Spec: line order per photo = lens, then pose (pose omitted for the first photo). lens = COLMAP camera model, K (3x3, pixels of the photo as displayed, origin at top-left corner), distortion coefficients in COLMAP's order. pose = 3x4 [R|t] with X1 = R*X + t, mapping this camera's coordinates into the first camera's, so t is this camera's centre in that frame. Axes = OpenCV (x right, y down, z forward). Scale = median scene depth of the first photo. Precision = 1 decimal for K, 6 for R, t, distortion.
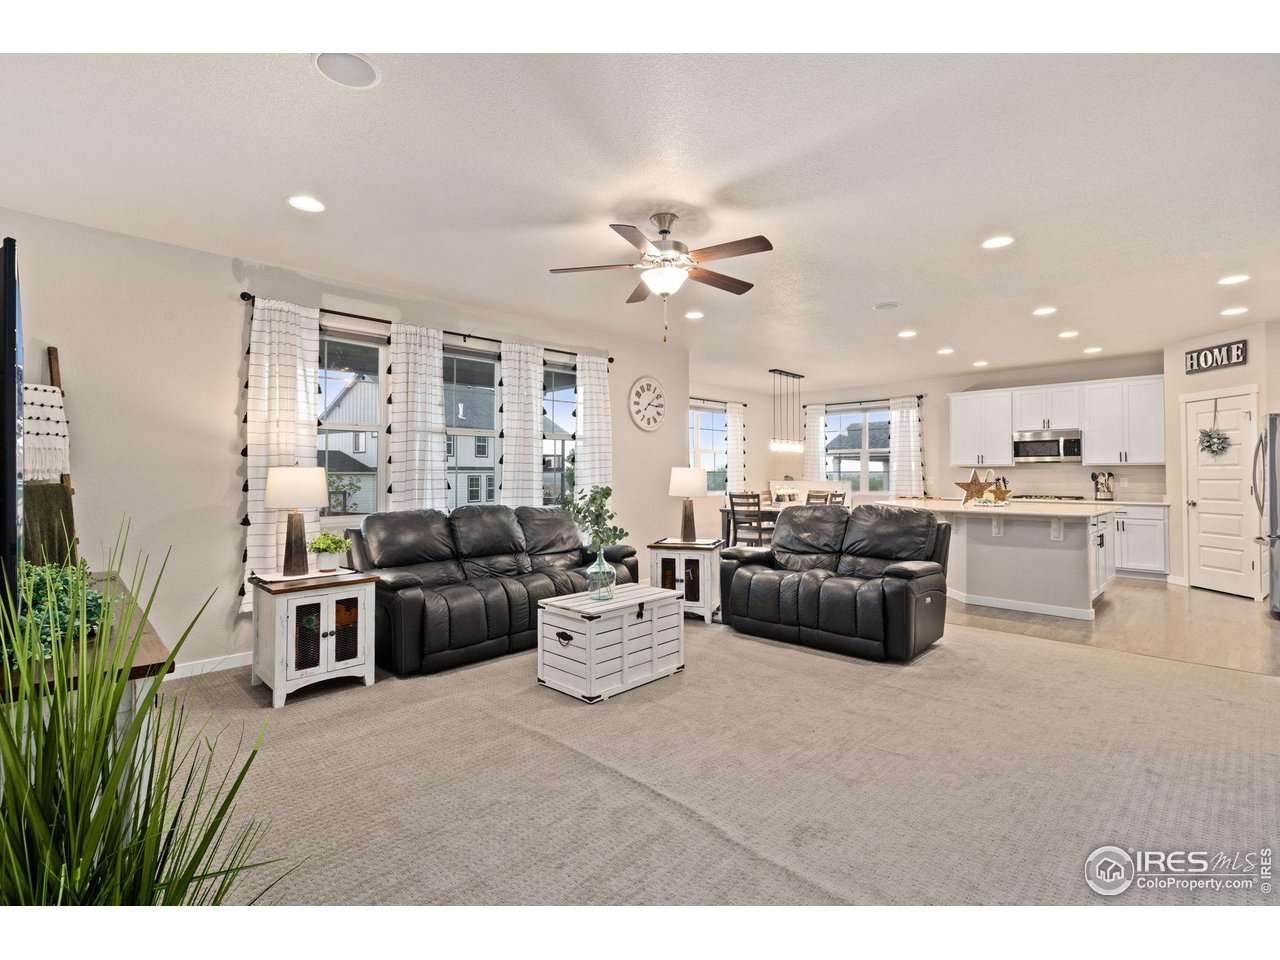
lens RADIAL K [[599.5, 0, 641.8], [0, 599.5, 461.5], [0, 0, 1]] dist [-0.002551, -0.000410]
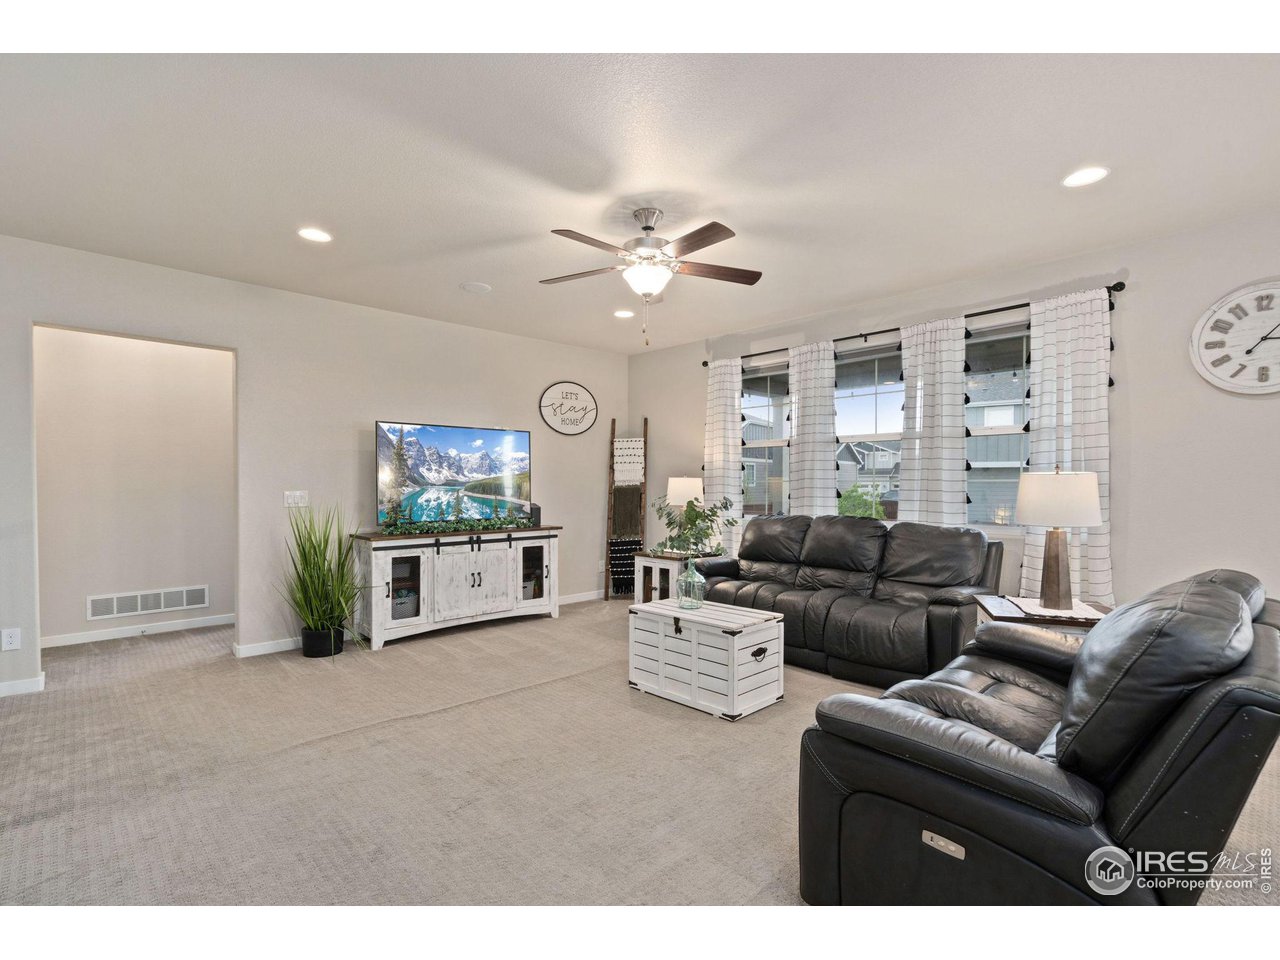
lens RADIAL K [[613.0, 0, 642.7], [0, 613.0, 492.7], [0, 0, 1]] dist [0.017044, -0.000128]
pose [[-0.012939, 0.020234, -0.999712, 0.722256], [0.020494, 0.999591, 0.019966, 0.010478], [0.999706, -0.020230, -0.013349, 0.708147]]
